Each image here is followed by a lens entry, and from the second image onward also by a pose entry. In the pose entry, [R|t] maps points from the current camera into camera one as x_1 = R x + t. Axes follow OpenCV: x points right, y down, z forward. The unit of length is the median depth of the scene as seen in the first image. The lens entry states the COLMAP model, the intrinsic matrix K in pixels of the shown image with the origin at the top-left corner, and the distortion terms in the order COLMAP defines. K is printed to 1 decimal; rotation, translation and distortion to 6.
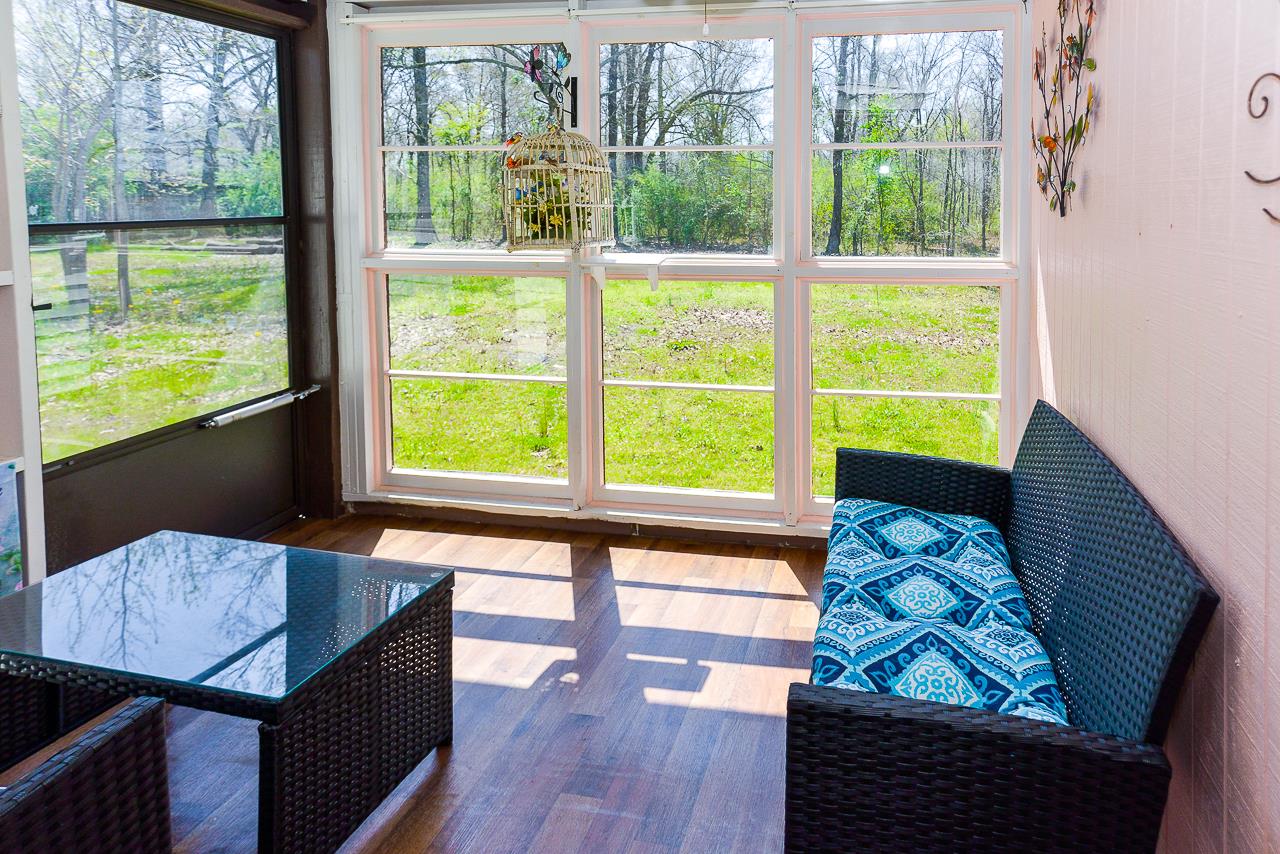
lens RADIAL K [[2067.6, 0, 640.0], [0, 2067.6, 427.0], [0, 0, 1]] dist [-0.001976, 0.191963]
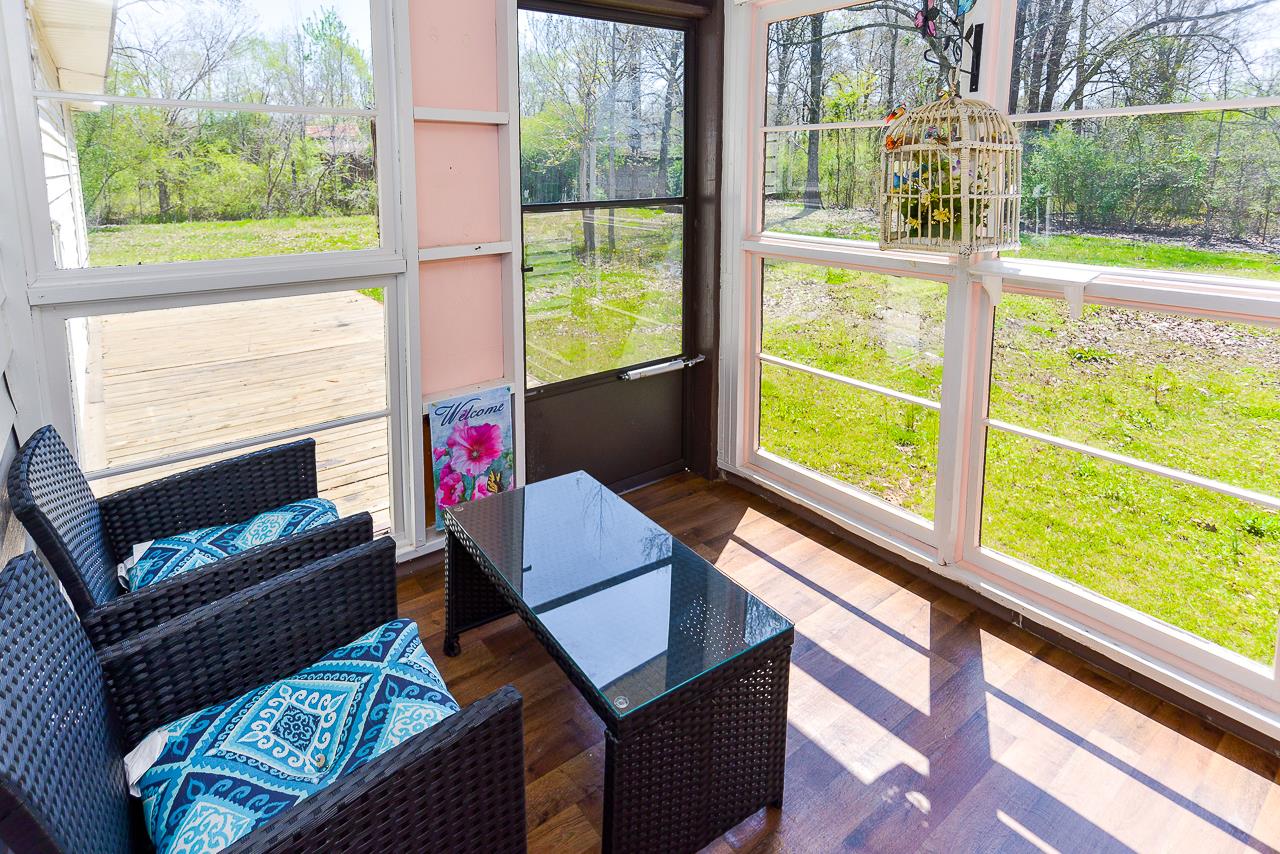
lens RADIAL K [[734.2, 0, 619.4], [0, 734.2, 425.6], [0, 0, 1]] dist [-0.017890, 0.026349]
pose [[0.912498, 0.077292, -0.401713, -0.032120], [0.040928, 0.959813, 0.277642, -0.100401], [0.407029, -0.269789, 0.872664, 0.629016]]
